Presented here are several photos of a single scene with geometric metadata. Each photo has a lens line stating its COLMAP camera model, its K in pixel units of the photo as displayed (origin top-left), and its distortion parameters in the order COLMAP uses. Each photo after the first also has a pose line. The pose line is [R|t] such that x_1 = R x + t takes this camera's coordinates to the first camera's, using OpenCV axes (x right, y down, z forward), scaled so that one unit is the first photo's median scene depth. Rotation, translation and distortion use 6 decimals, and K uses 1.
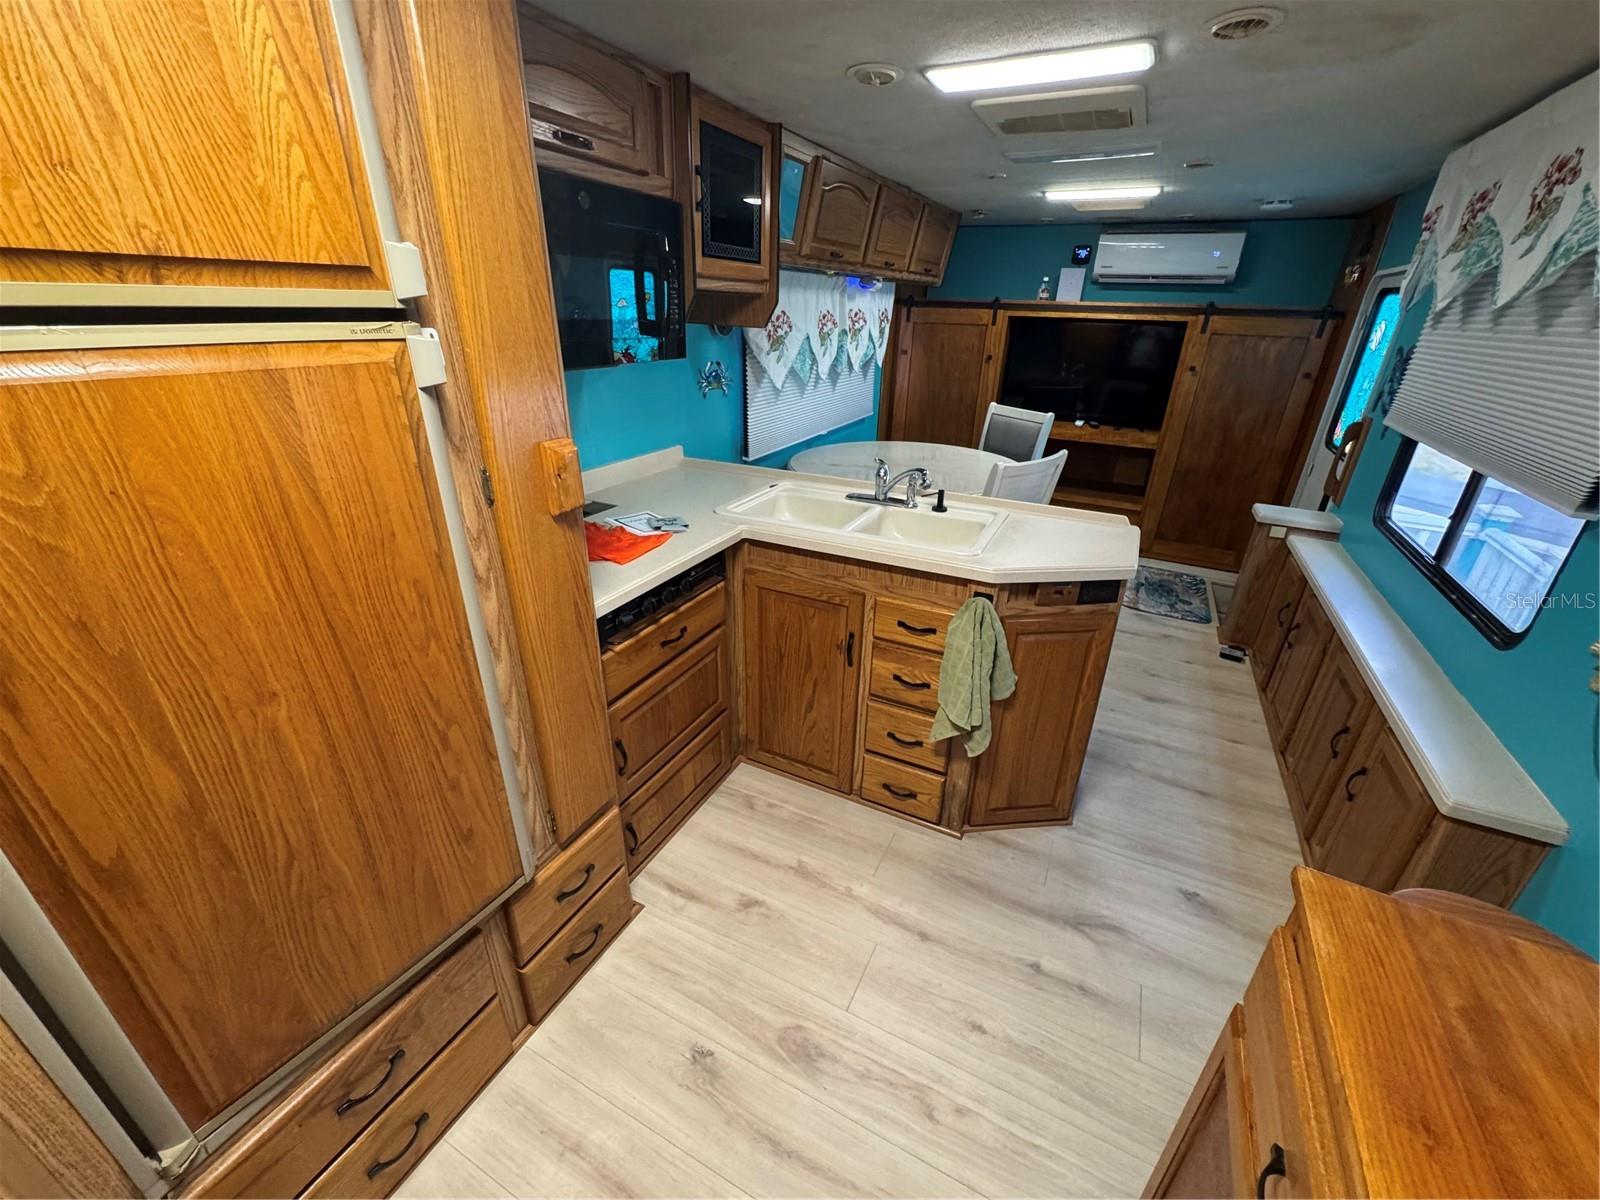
lens RADIAL K [[640.4, 0, 801.7], [0, 640.4, 597.3], [0, 0, 1]] dist [-0.001620, 0.000154]
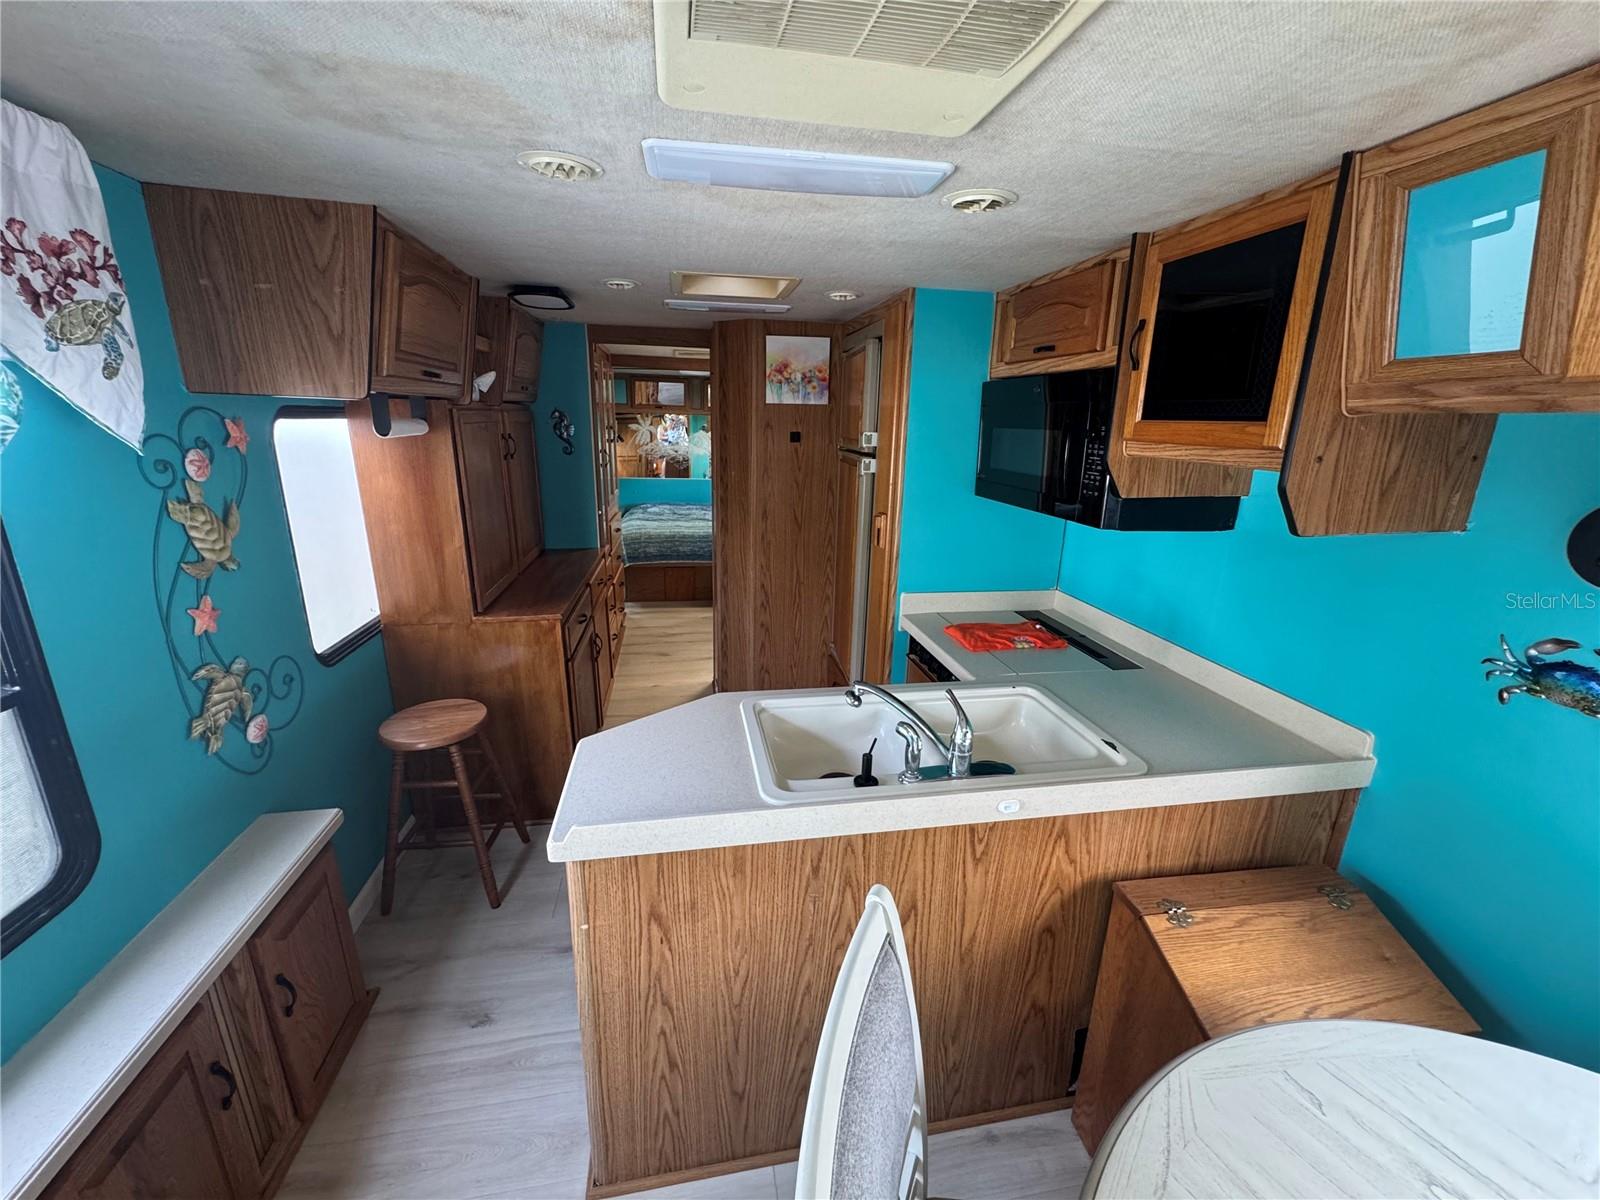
lens RADIAL K [[636.6, 0, 800.0], [0, 636.6, 600.0], [0, 0, 1]] dist [-0.000861, -0.000050]
pose [[-0.794068, 0.125420, -0.594749, 0.386491], [-0.286916, 0.785267, 0.548666, -0.376990], [0.535850, 0.606321, -0.587570, 0.774879]]
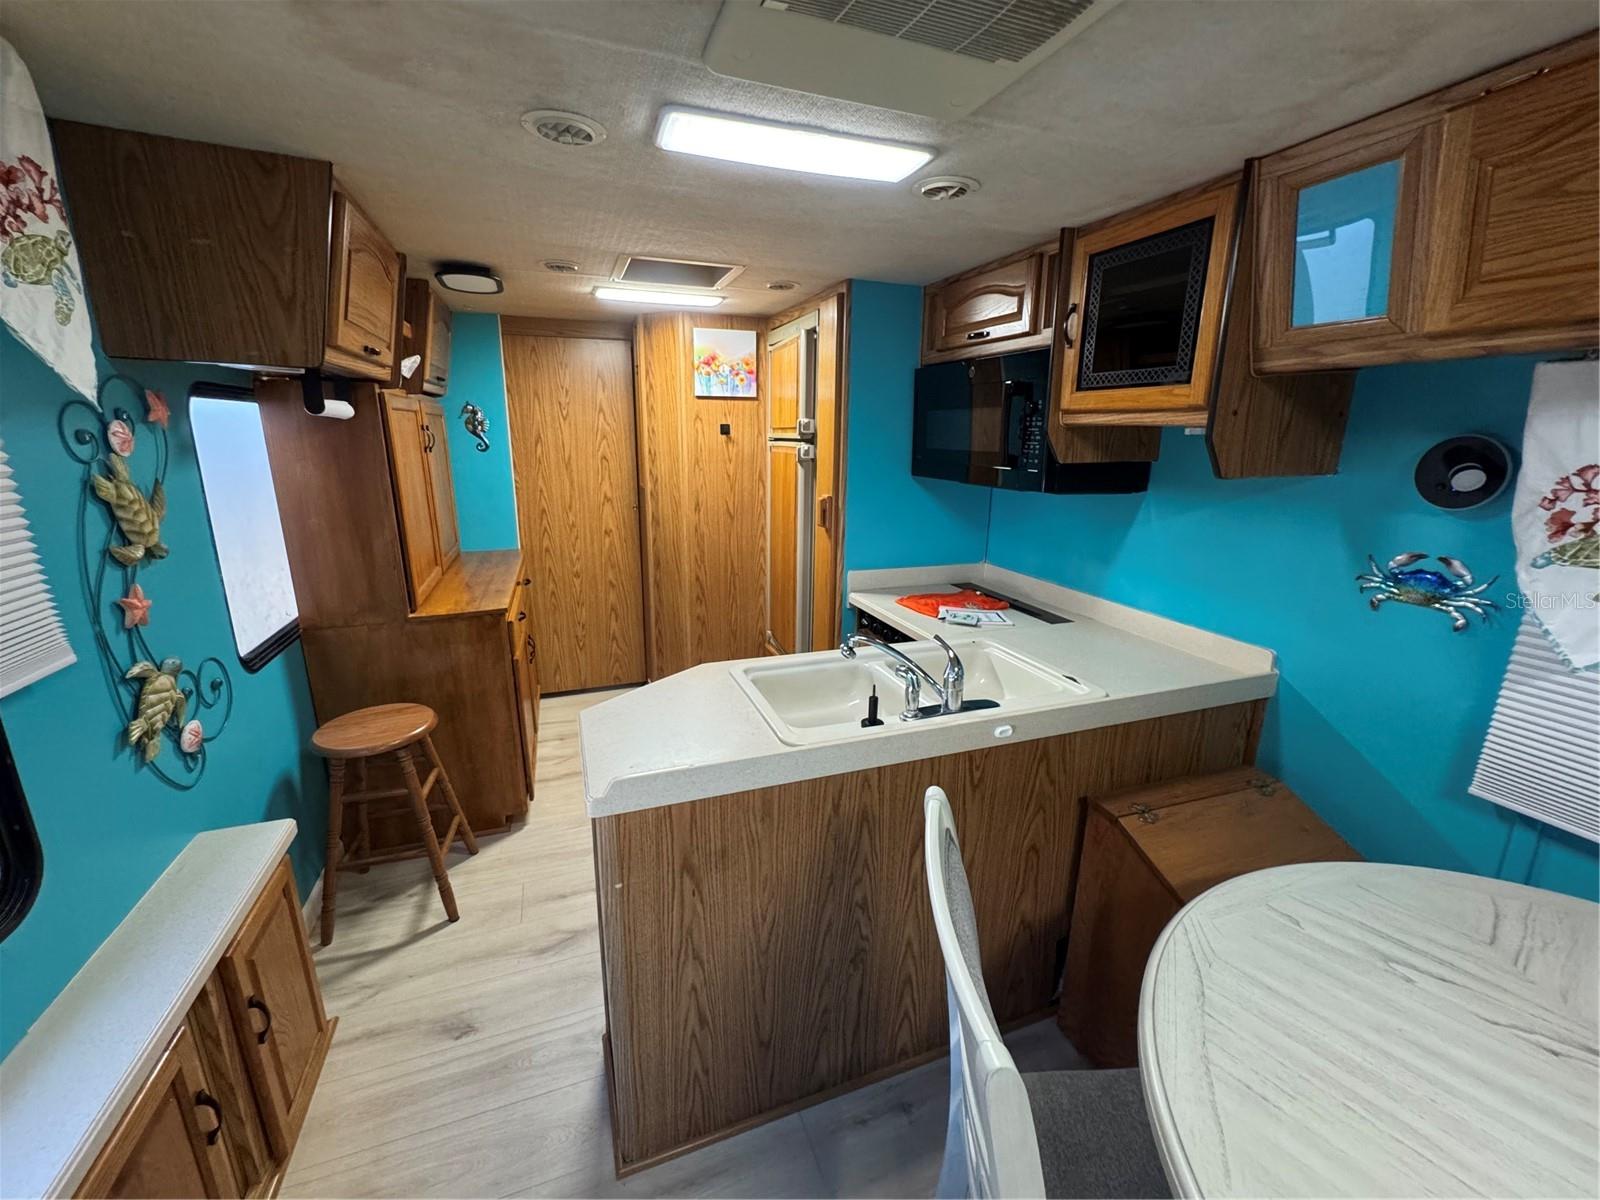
lens RADIAL K [[640.4, 0, 801.7], [0, 640.4, 597.3], [0, 0, 1]] dist [-0.001620, 0.000154]
pose [[-0.676262, 0.152317, -0.720742, 0.455597], [-0.329306, 0.812684, 0.480731, -0.339743], [0.658959, 0.562445, -0.499428, 0.766895]]
